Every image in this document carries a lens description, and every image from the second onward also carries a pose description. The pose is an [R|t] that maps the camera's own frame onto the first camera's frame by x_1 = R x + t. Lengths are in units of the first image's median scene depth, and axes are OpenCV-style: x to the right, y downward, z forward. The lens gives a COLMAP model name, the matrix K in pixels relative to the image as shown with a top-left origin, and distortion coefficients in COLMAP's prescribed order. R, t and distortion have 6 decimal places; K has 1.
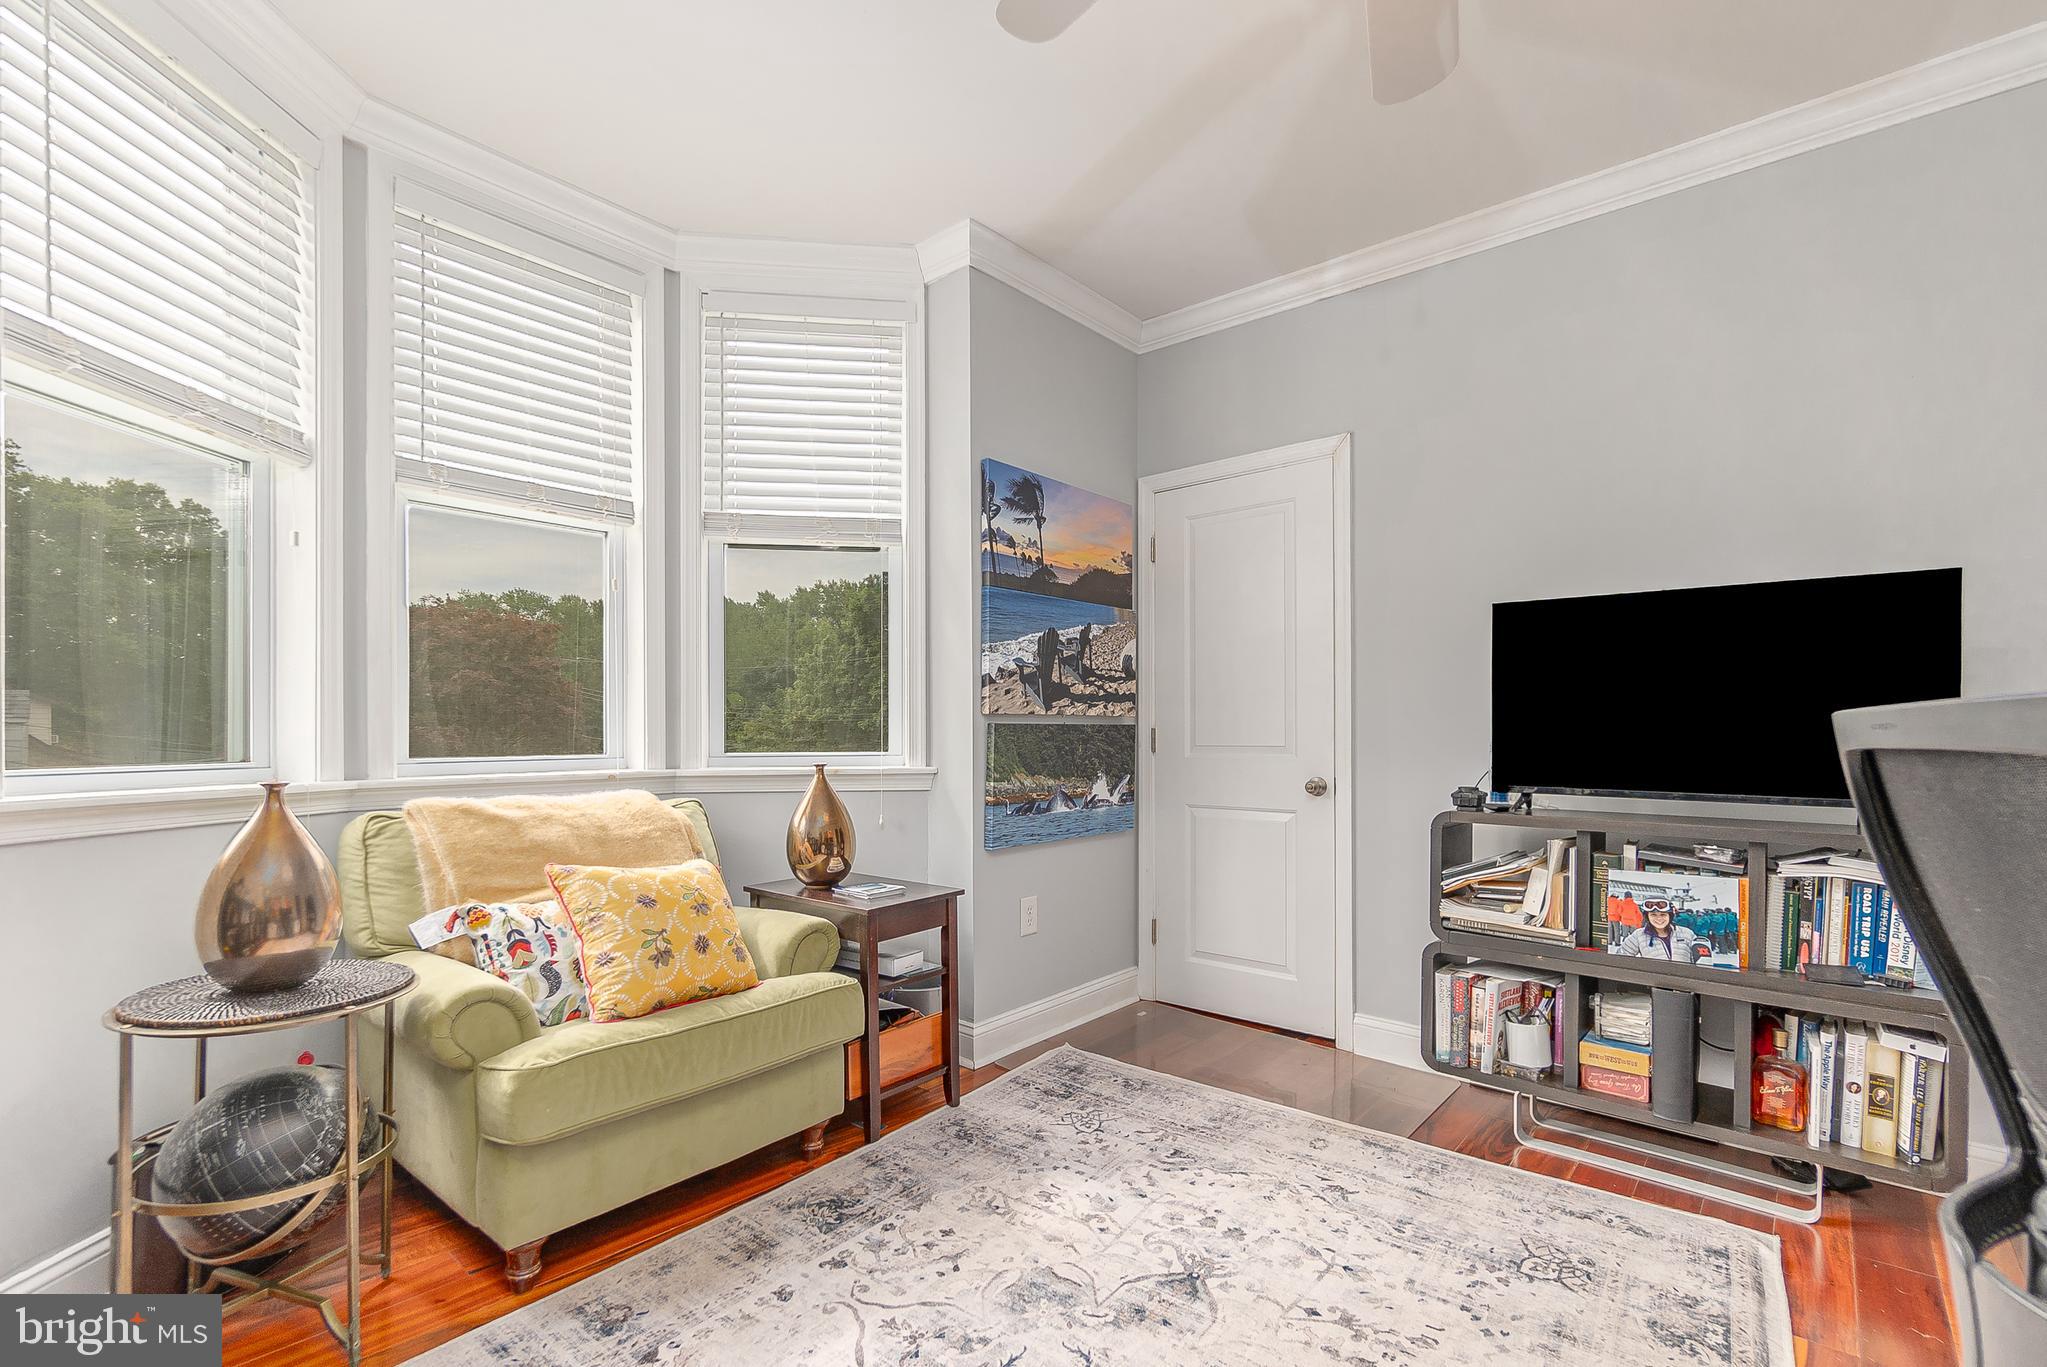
lens RADIAL K [[915.8, 0, 1006.2], [0, 915.8, 726.8], [0, 0, 1]] dist [-0.000618, -0.000007]
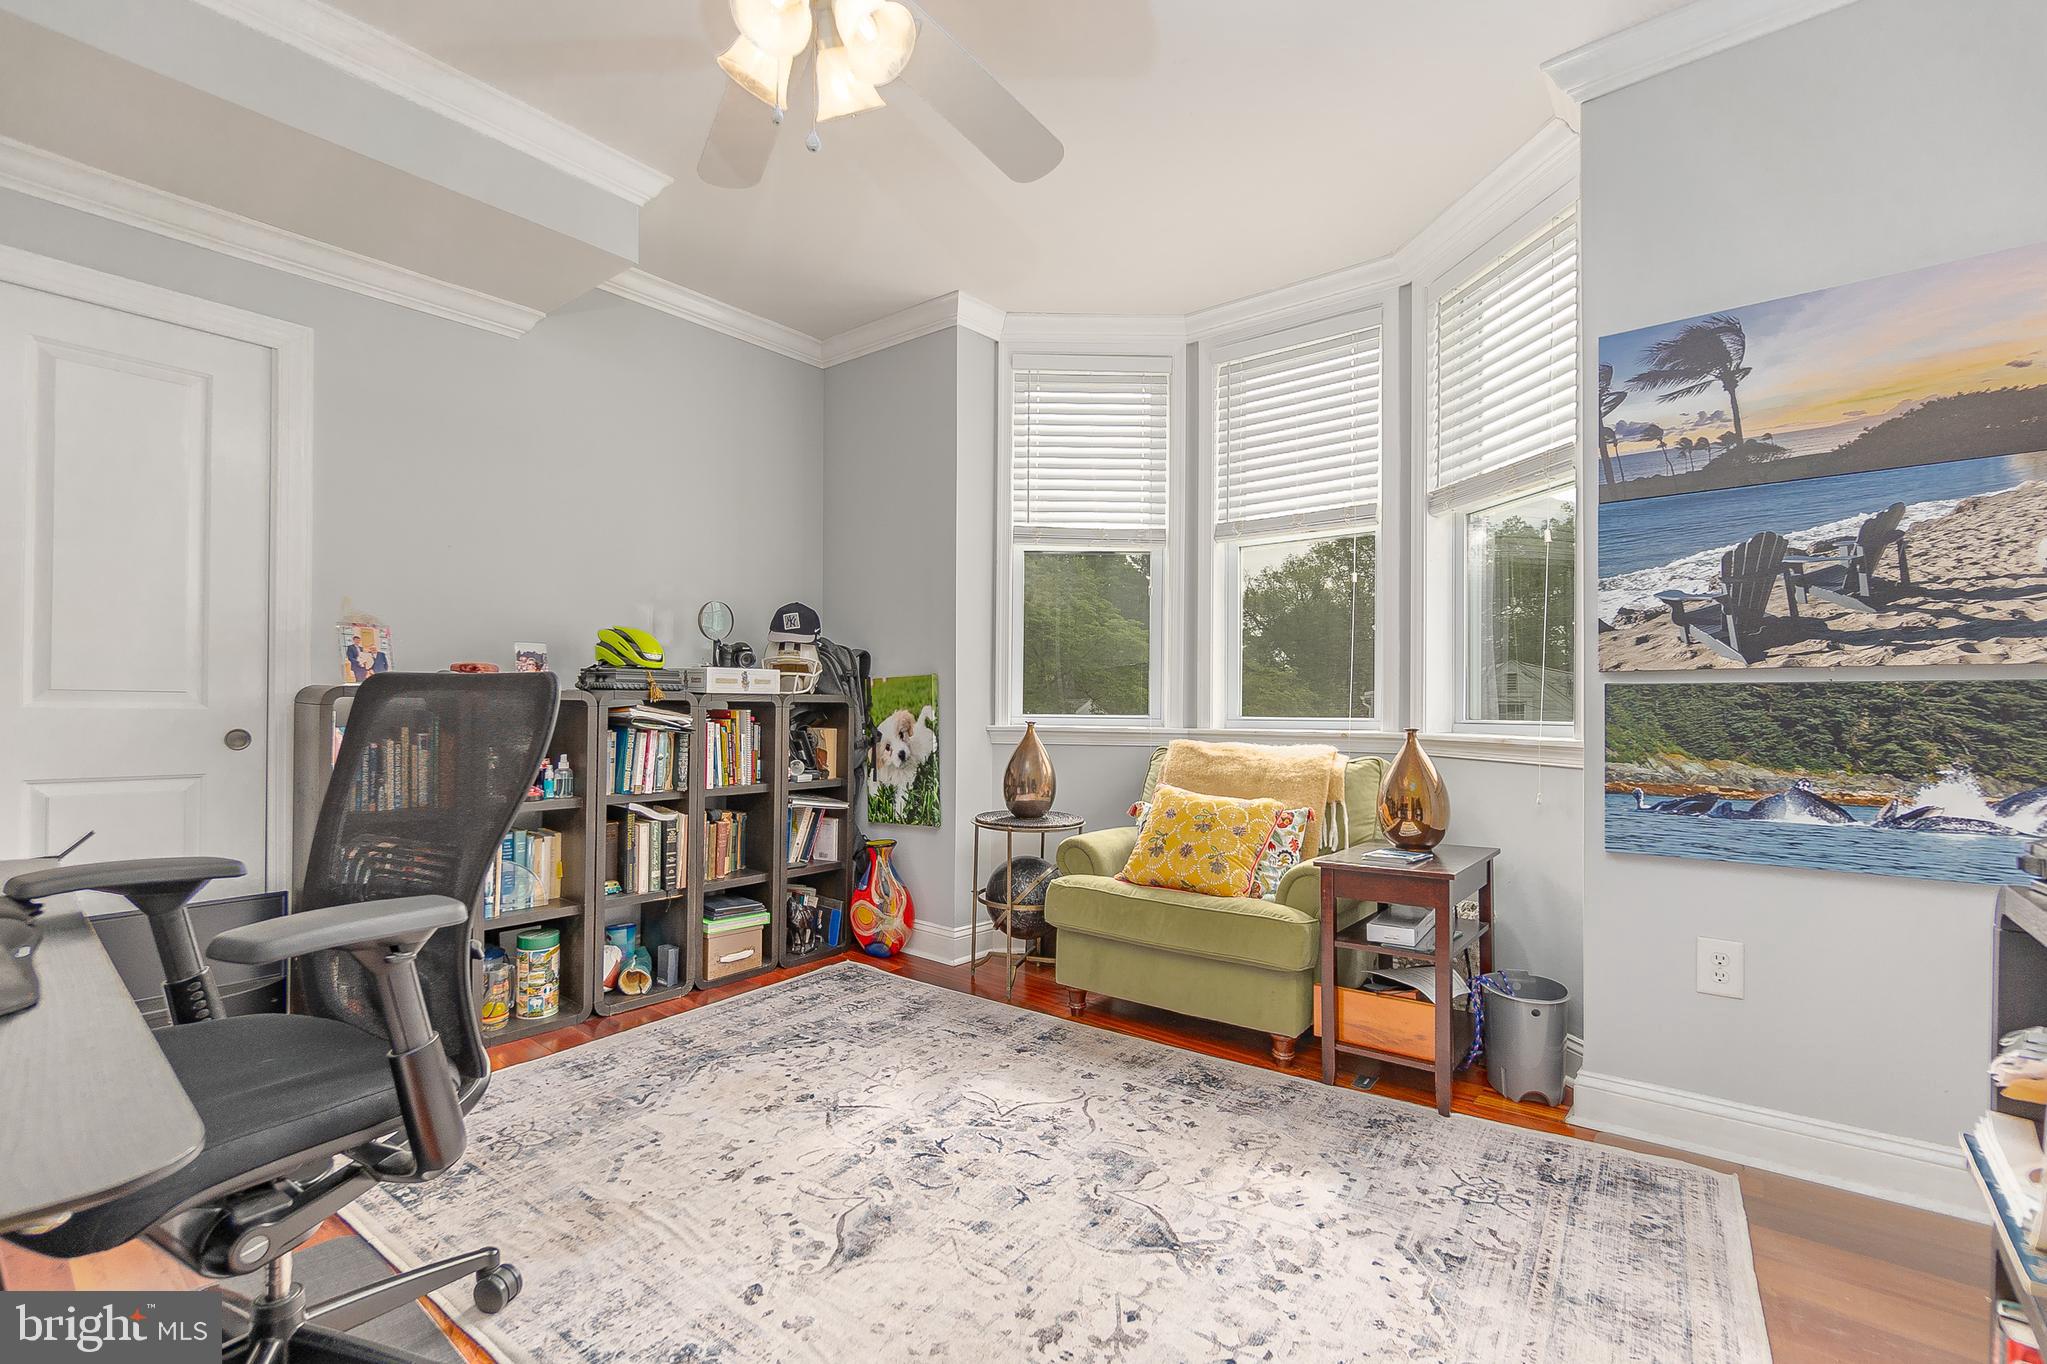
lens RADIAL K [[931.0, 0, 1039.9], [0, 931.0, 700.4], [0, 0, 1]] dist [-0.003227, -0.000341]
pose [[0.044547, -0.006566, -0.998986, 0.705621], [0.000841, 0.999978, -0.006535, 0.013839], [0.999007, -0.000549, 0.044551, 0.480702]]
